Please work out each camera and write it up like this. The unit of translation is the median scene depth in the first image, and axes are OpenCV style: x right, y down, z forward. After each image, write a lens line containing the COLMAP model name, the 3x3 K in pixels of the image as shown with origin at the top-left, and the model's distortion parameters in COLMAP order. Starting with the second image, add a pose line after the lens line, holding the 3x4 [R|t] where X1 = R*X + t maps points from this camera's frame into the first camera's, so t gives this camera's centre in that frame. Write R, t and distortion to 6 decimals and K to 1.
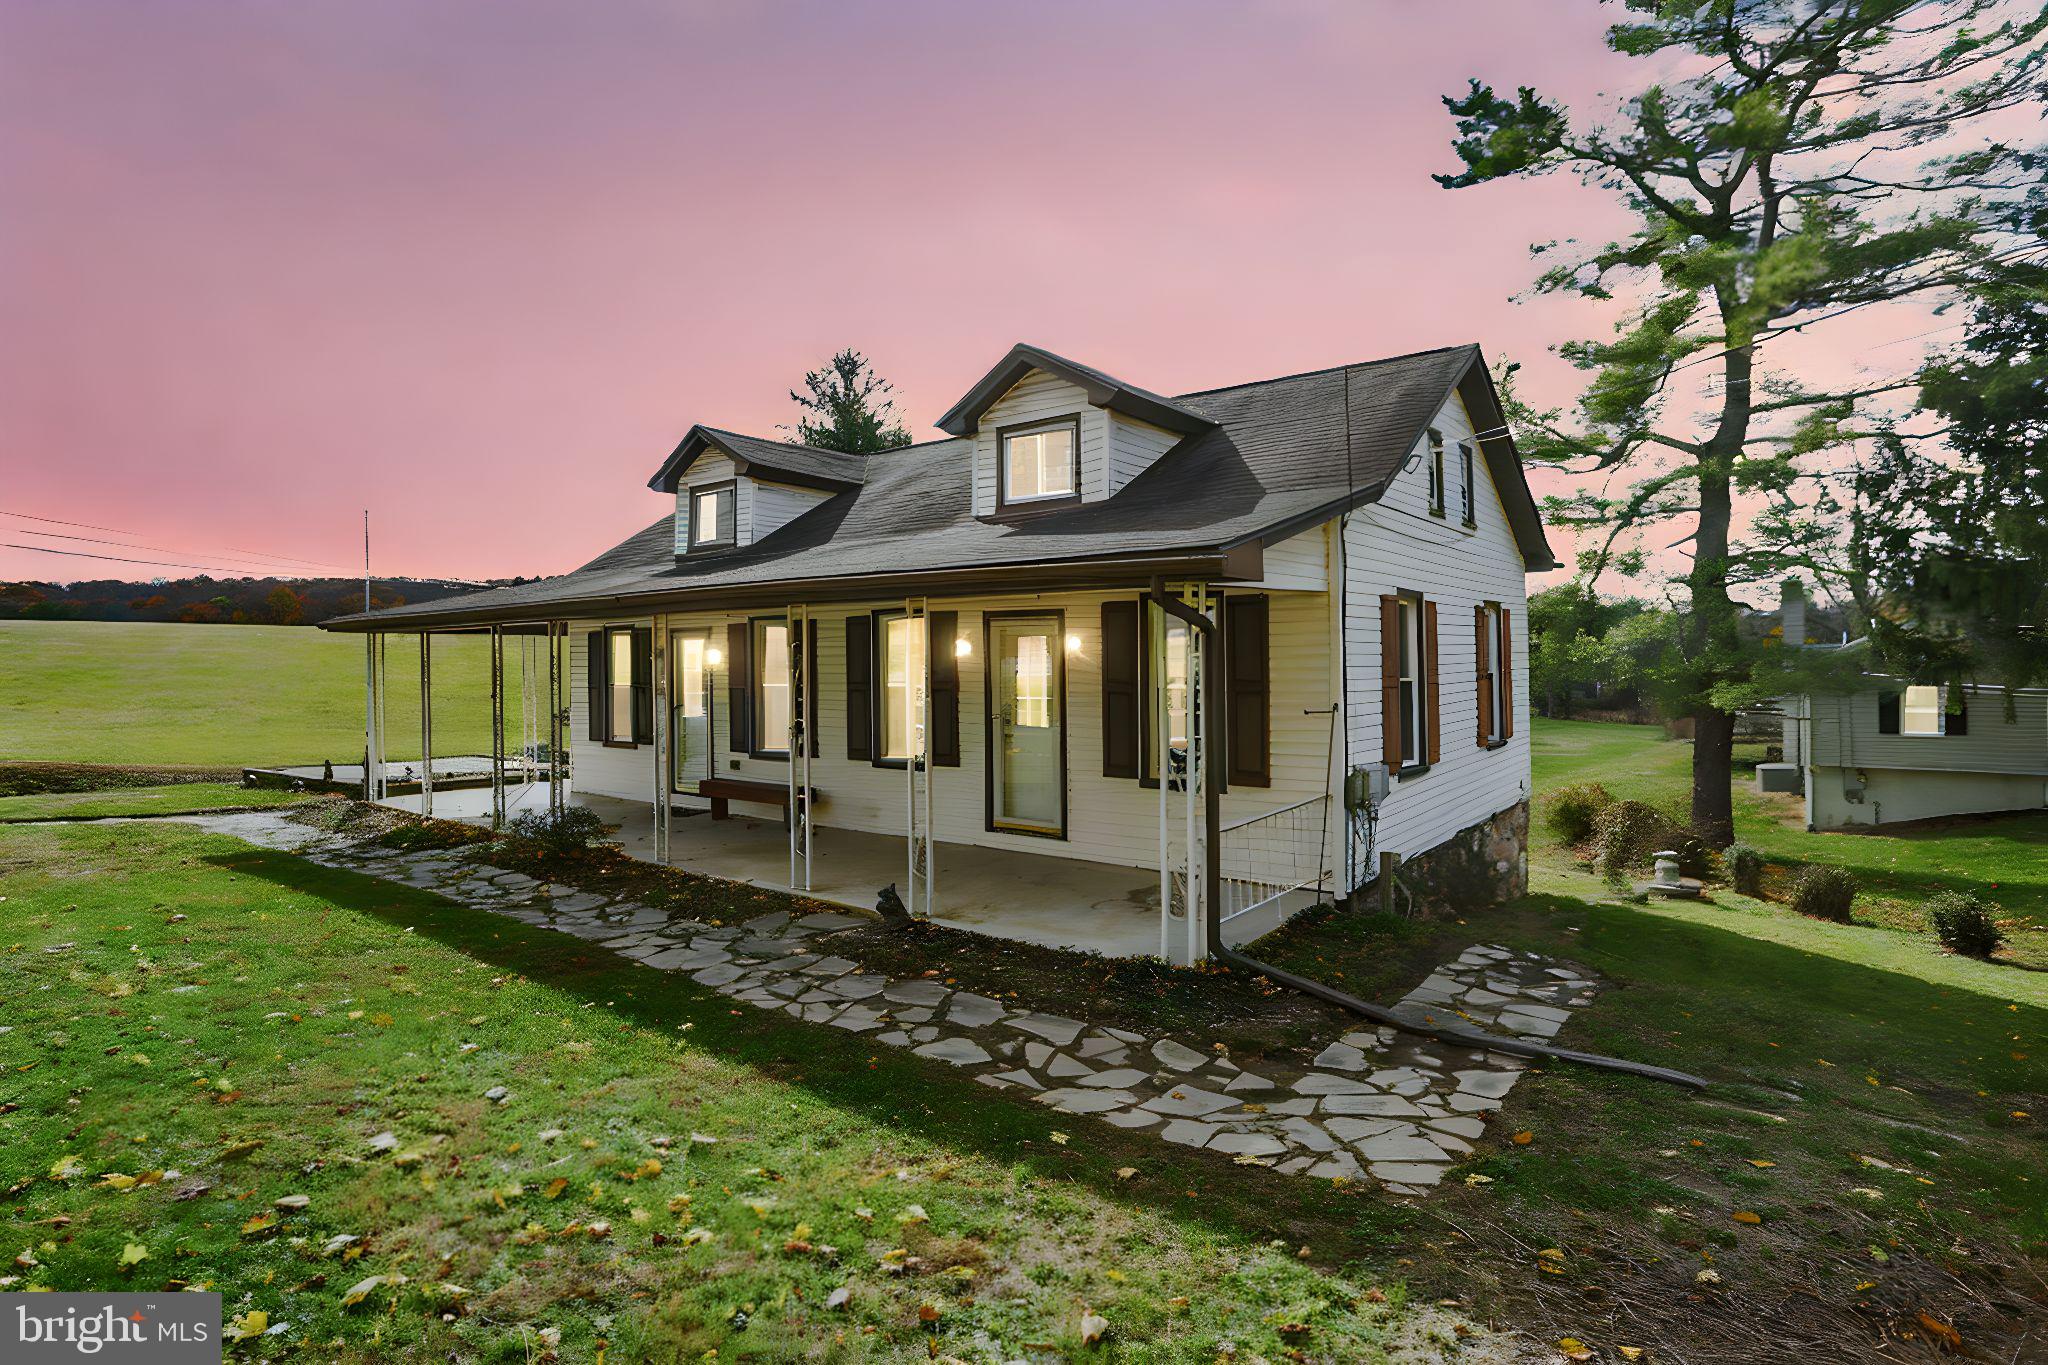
lens RADIAL K [[1027.5, 0, 1013.1], [0, 1027.5, 668.0], [0, 0, 1]] dist [-0.044903, 0.000814]
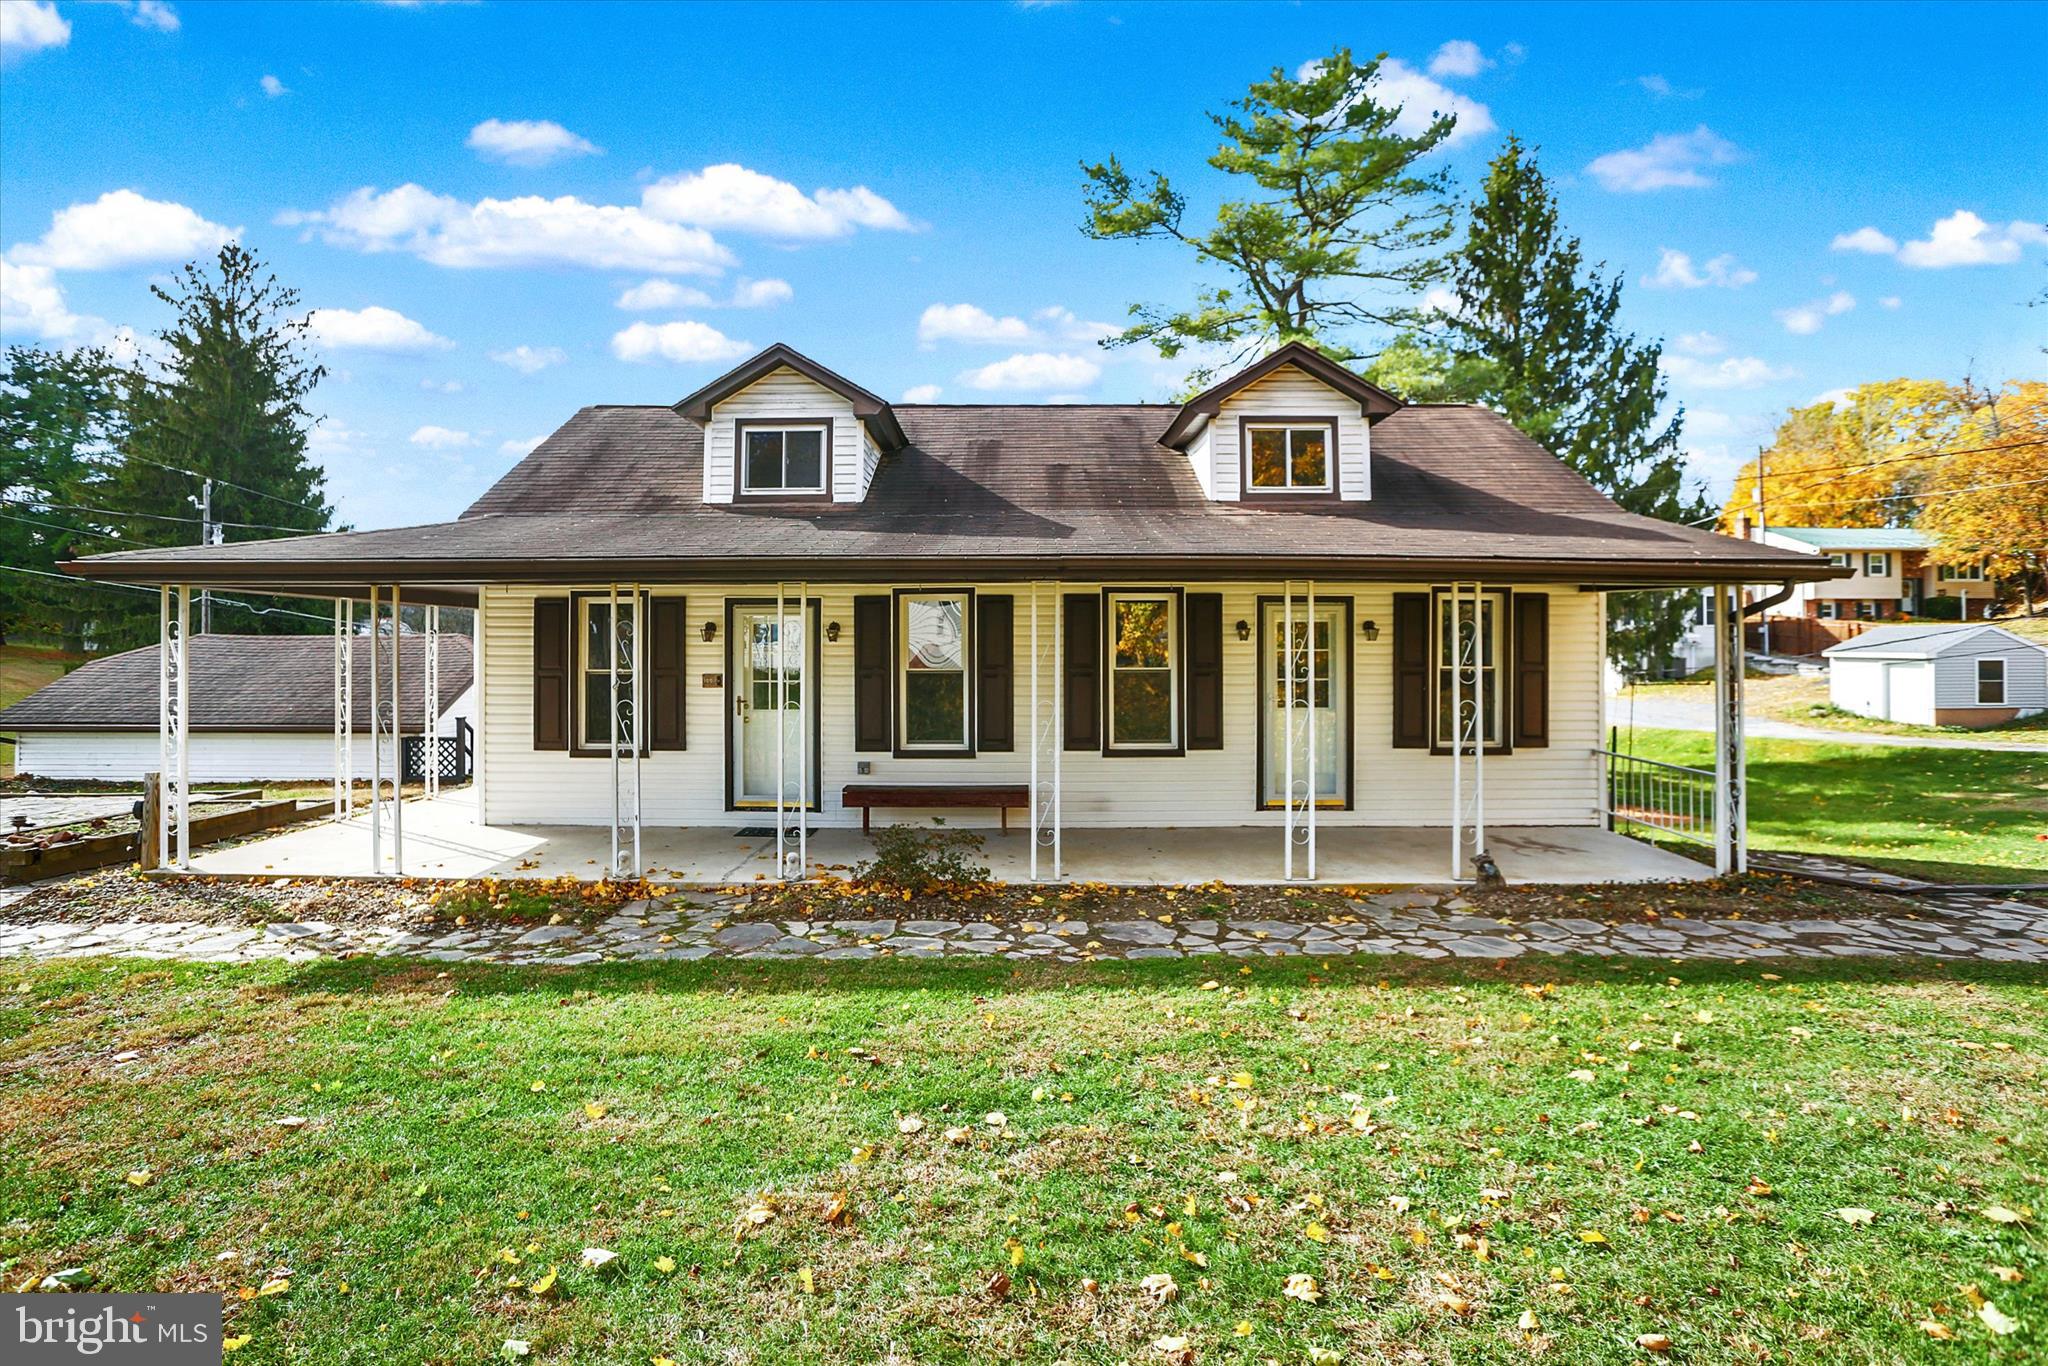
lens RADIAL K [[1027.5, 0, 1013.1], [0, 1027.5, 668.5], [0, 0, 1]] dist [-0.044903, 0.000814]
pose [[0.790836, 0.000650, 0.612028, -0.696453], [-0.003452, 0.999988, 0.003399, 0.012262], [-0.612019, -0.004801, 0.790829, 0.284095]]
